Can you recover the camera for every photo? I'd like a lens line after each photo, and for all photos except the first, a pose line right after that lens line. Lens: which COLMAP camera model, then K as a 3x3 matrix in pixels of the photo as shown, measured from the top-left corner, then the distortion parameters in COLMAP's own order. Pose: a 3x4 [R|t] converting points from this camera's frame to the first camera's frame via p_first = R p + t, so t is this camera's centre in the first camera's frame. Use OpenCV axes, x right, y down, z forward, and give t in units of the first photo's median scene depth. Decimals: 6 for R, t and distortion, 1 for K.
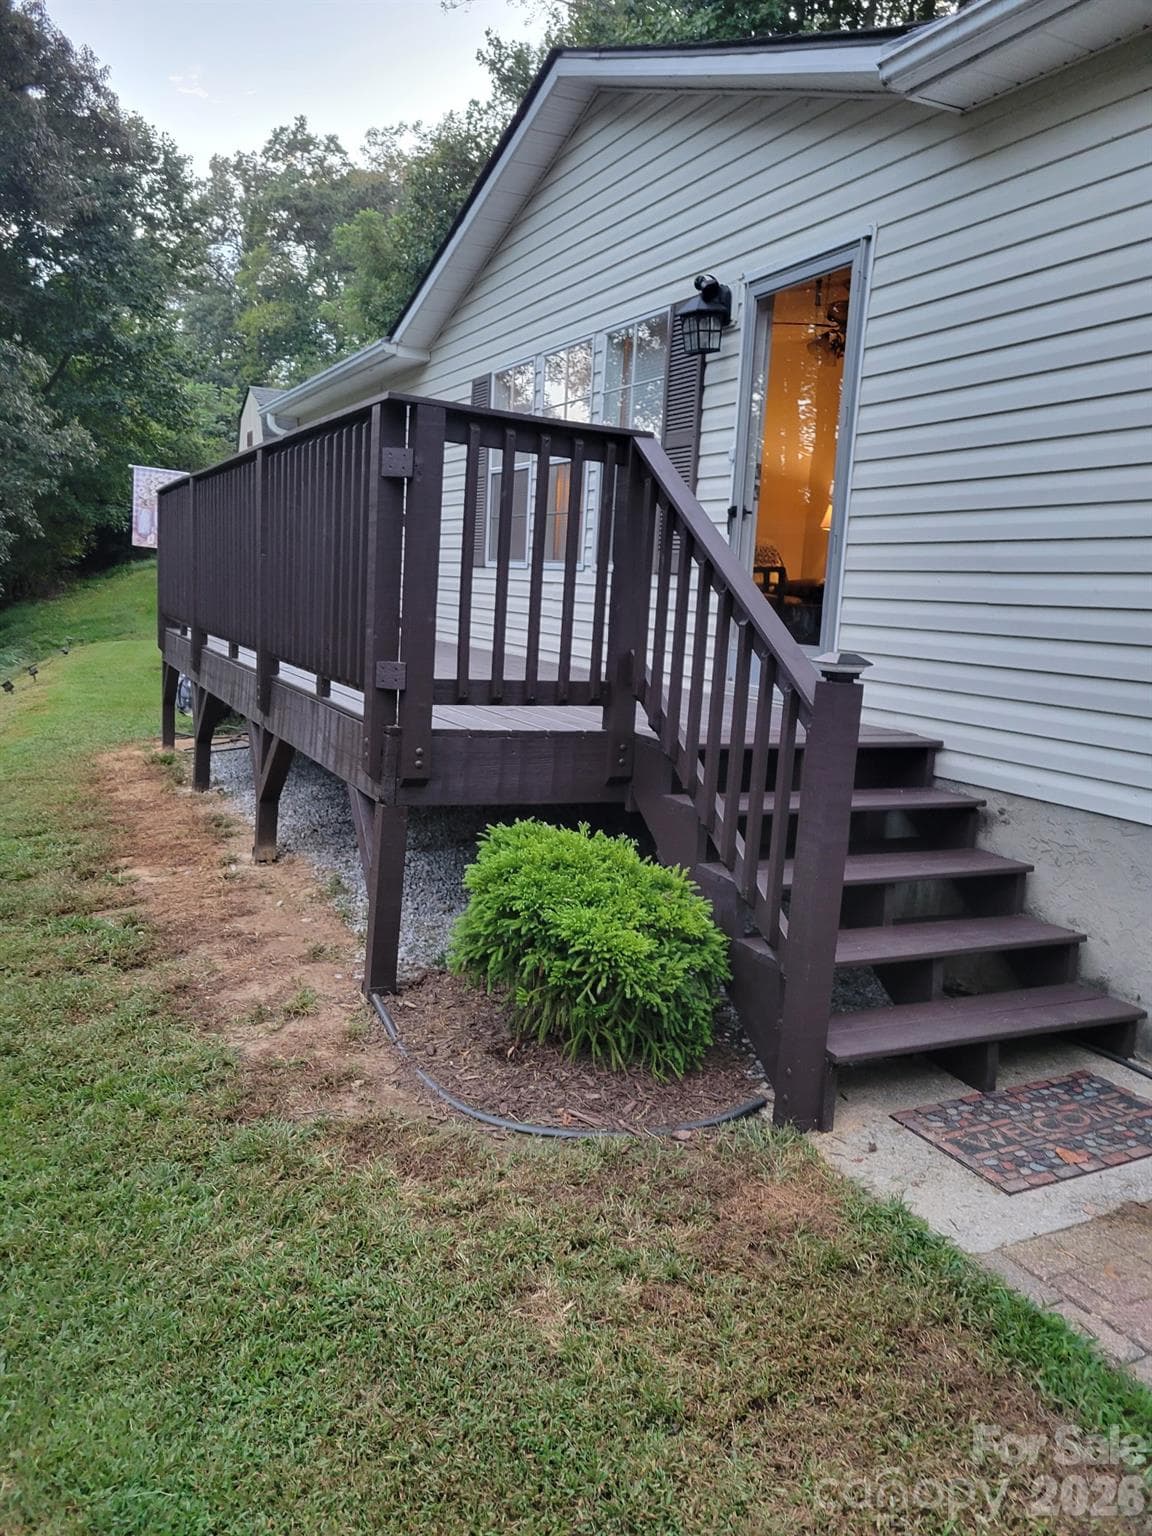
lens RADIAL K [[1160.8, 0, 576.8], [0, 1160.8, 771.7], [0, 0, 1]] dist [0.069351, -0.015369]
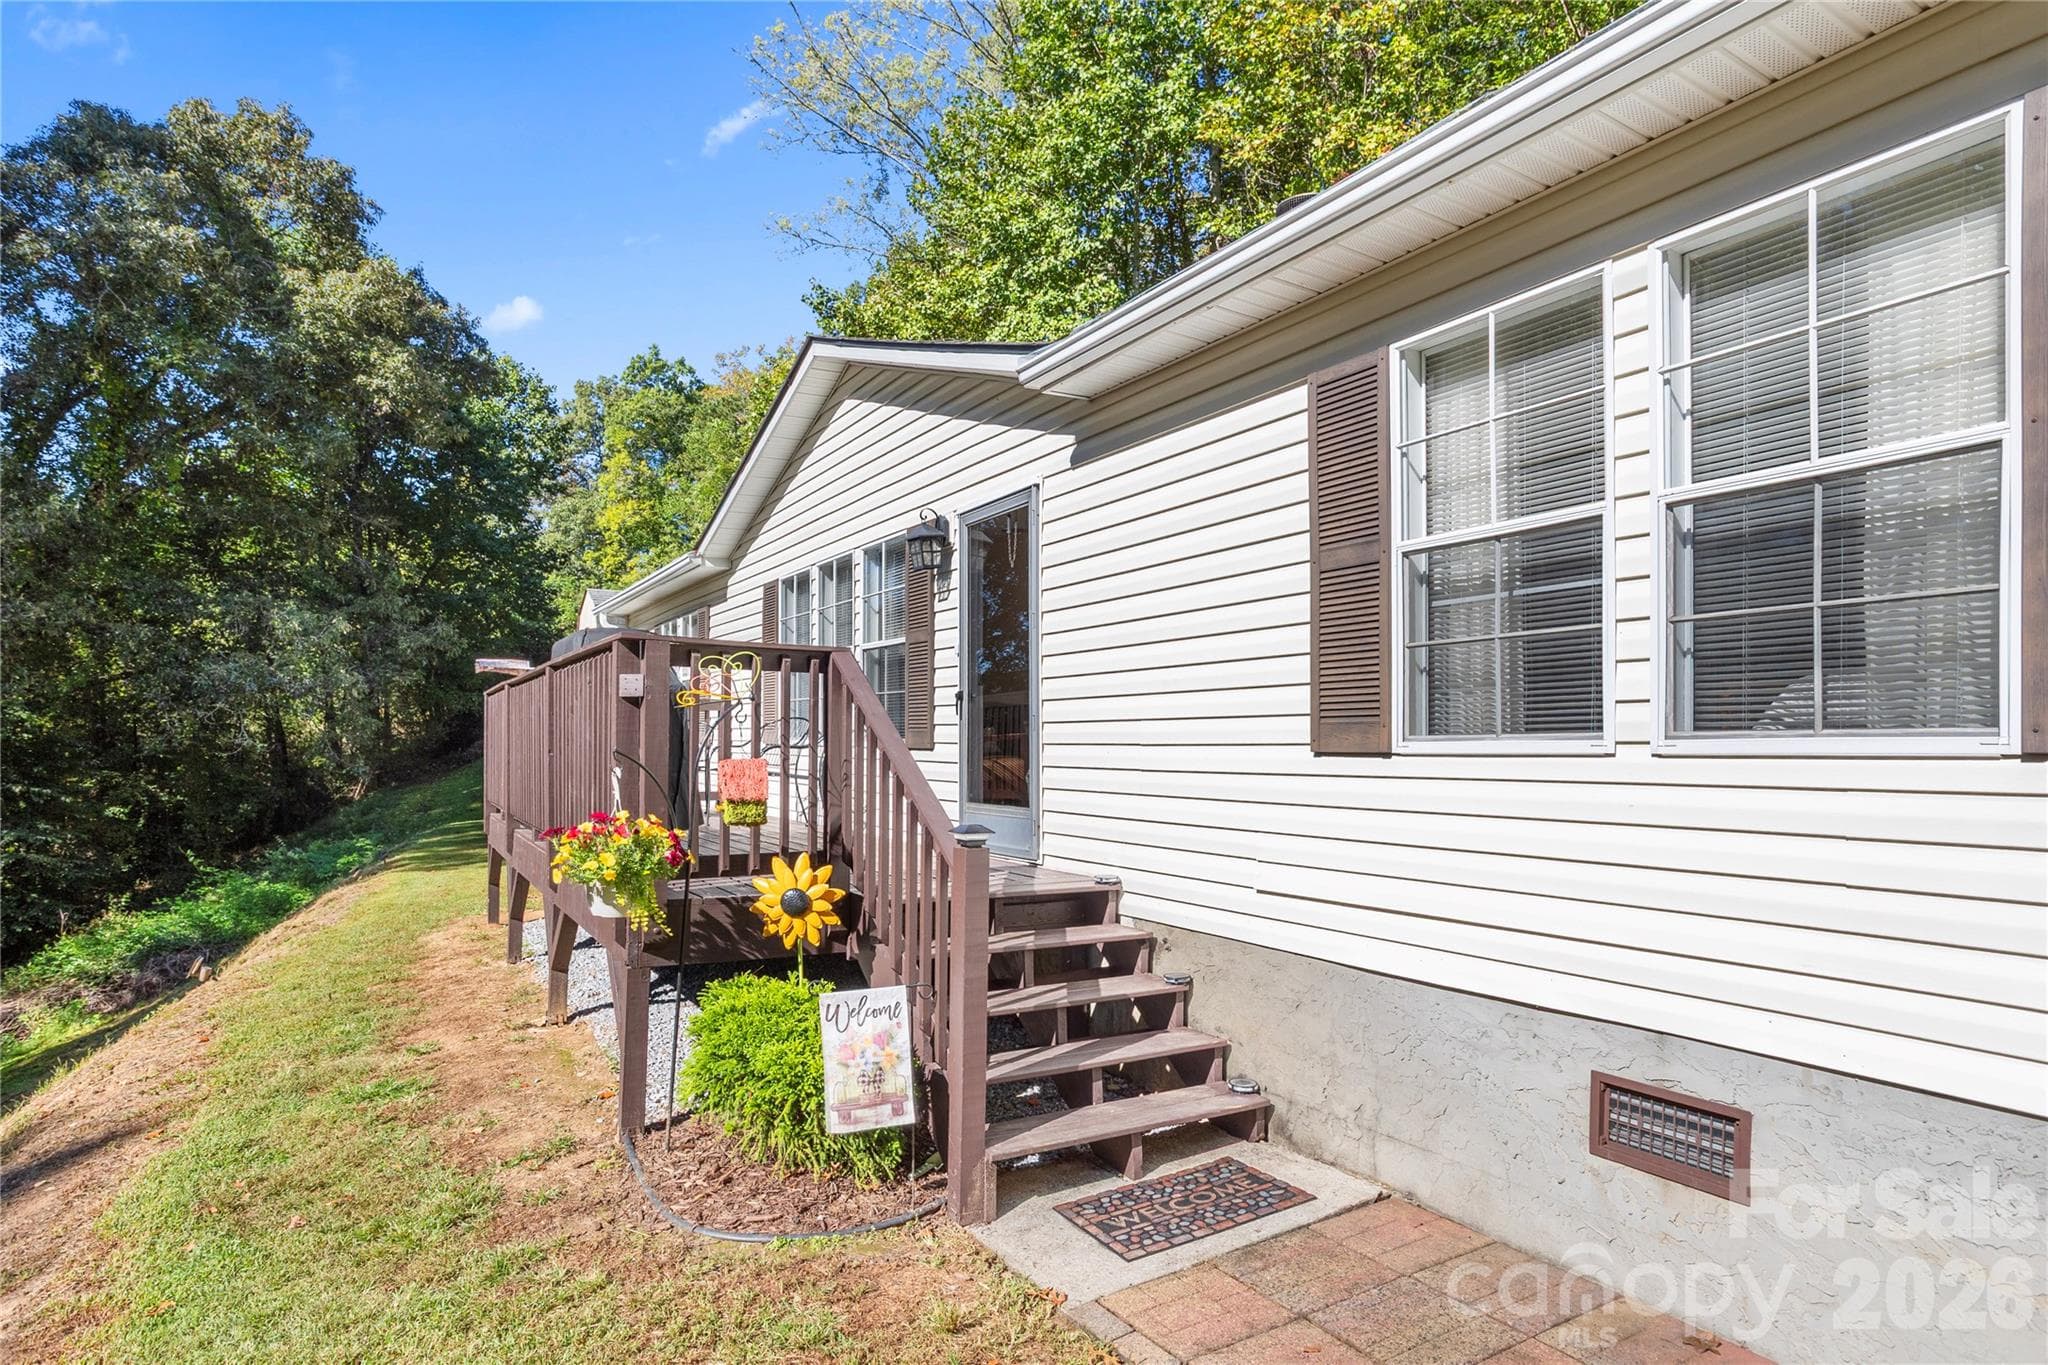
lens RADIAL K [[1130.5, 0, 1021.1], [0, 1130.5, 746.3], [0, 0, 1]] dist [0.008113, 0.001969]
pose [[0.996859, -0.050726, 0.060823, 0.123216], [0.058883, 0.988278, -0.140853, -0.006314], [-0.052965, 0.143992, 0.988160, -0.133130]]
